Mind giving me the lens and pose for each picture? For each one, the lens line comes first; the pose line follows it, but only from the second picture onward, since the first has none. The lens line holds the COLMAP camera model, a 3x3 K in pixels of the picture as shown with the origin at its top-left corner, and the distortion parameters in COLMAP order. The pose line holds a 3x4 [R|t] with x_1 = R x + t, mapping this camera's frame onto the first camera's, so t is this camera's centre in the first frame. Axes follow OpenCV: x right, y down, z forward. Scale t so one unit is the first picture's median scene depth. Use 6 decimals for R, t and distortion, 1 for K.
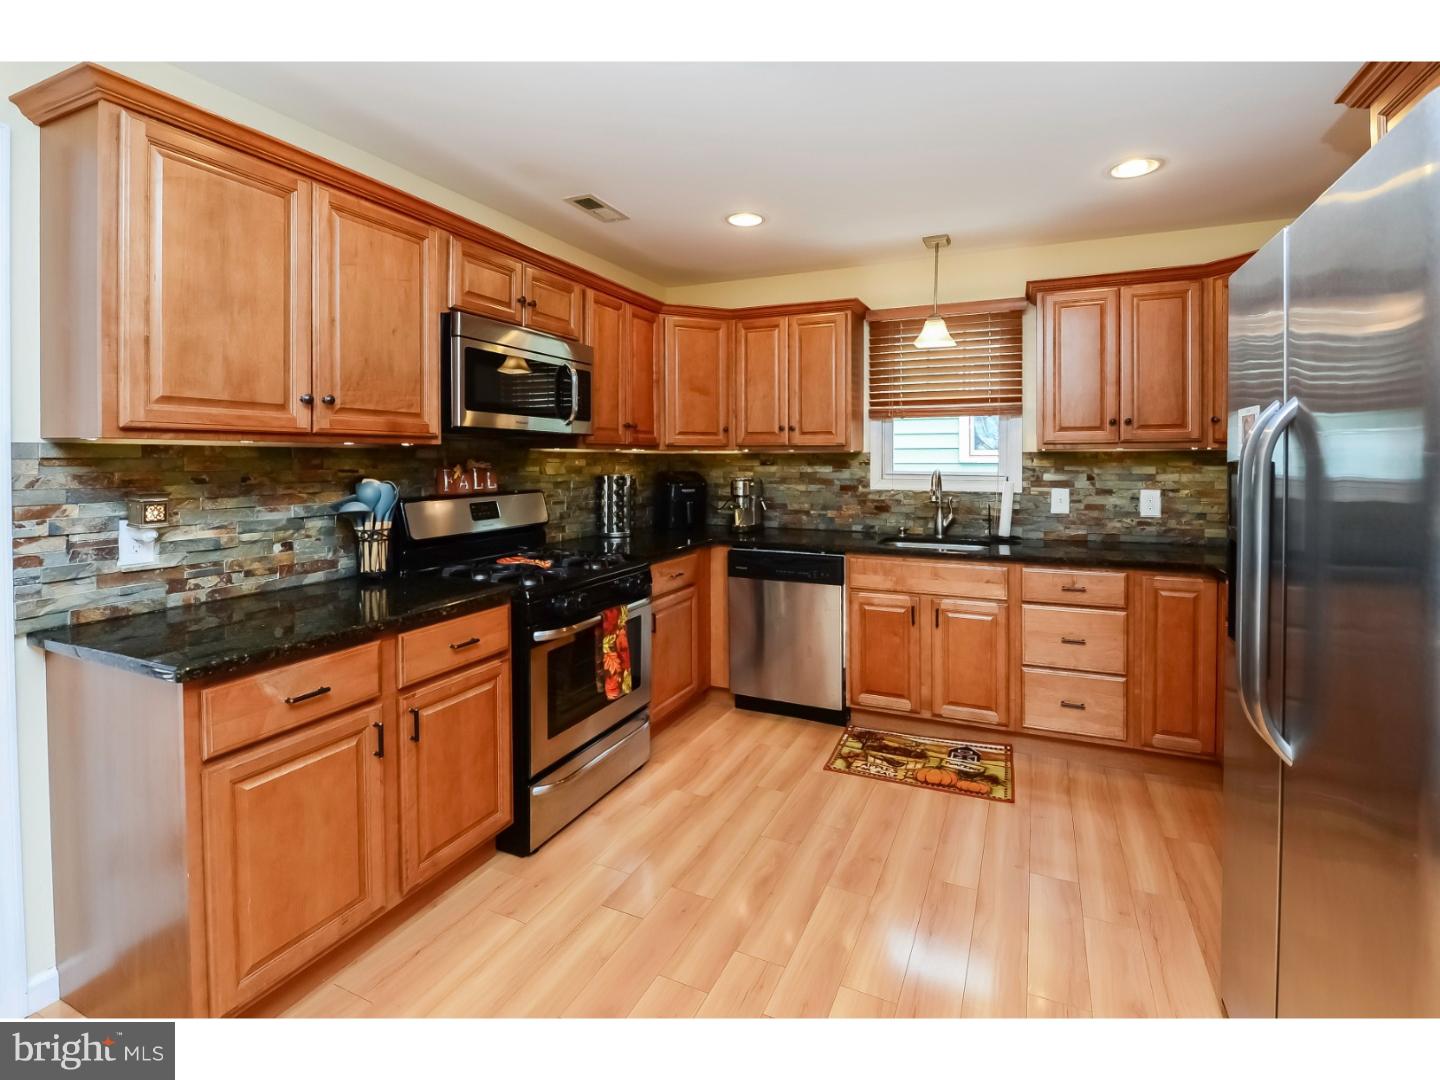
lens RADIAL K [[679.5, 0, 724.9], [0, 679.5, 454.0], [0, 0, 1]] dist [-0.001682, 0.000007]
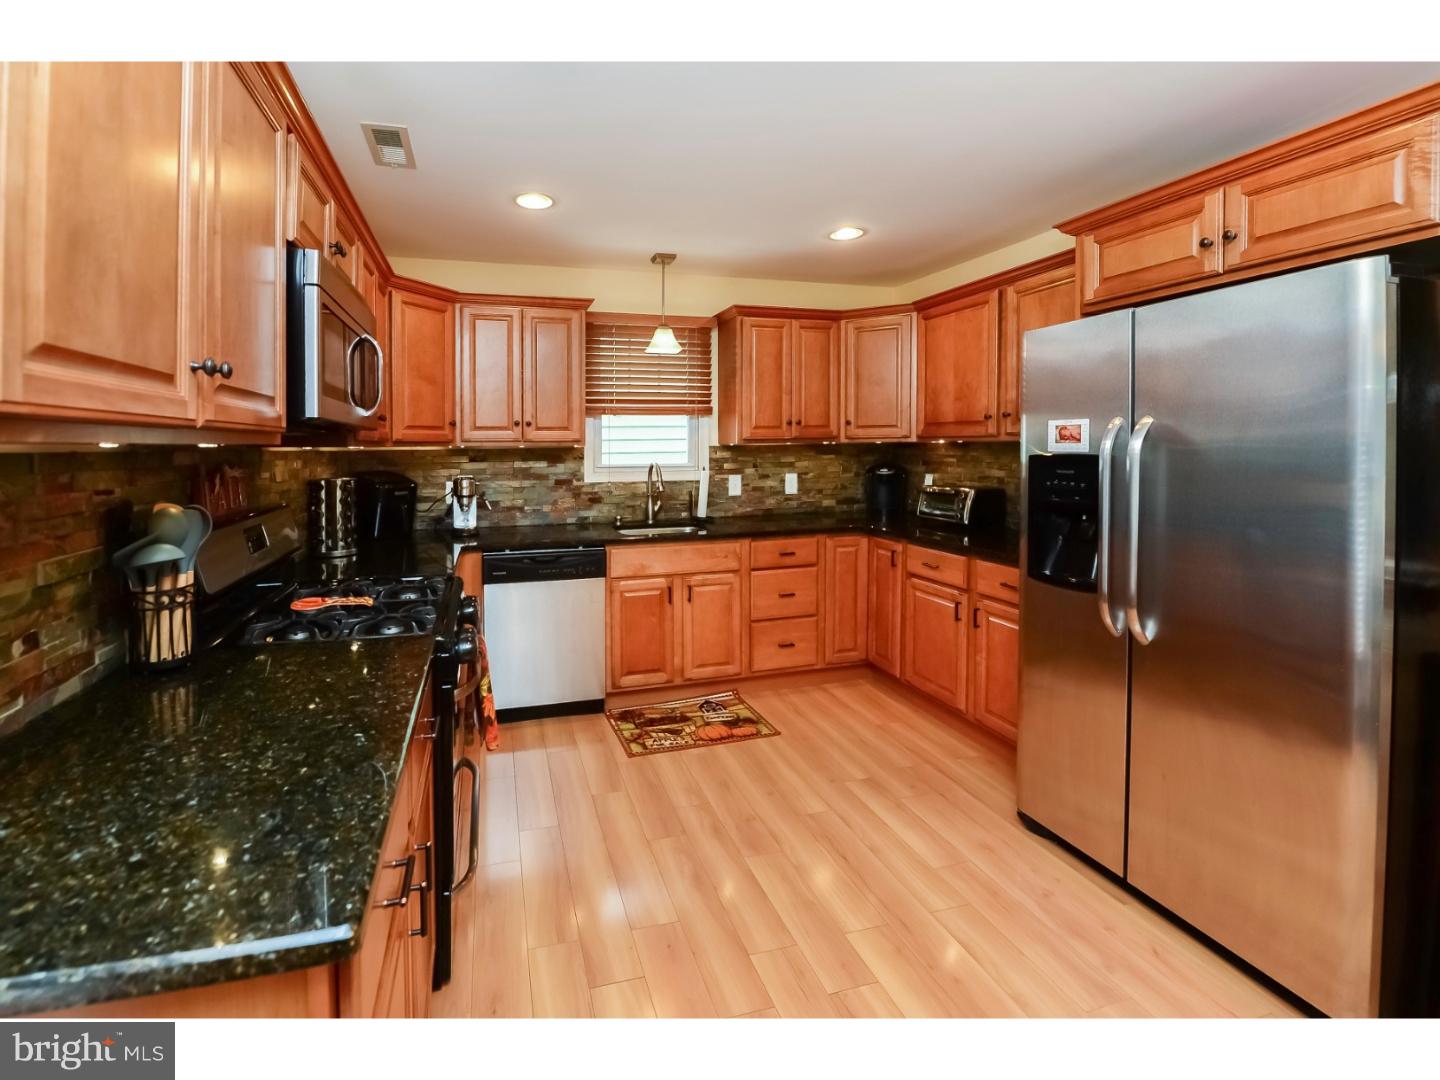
lens RADIAL K [[629.0, 0, 644.3], [0, 629.0, 448.0], [0, 0, 1]] dist [-0.016627, -0.000384]
pose [[0.782924, -0.010335, 0.622031, -0.375474], [0.007042, 0.999945, 0.007751, -0.009449], [-0.622077, -0.001688, 0.782954, 0.218764]]
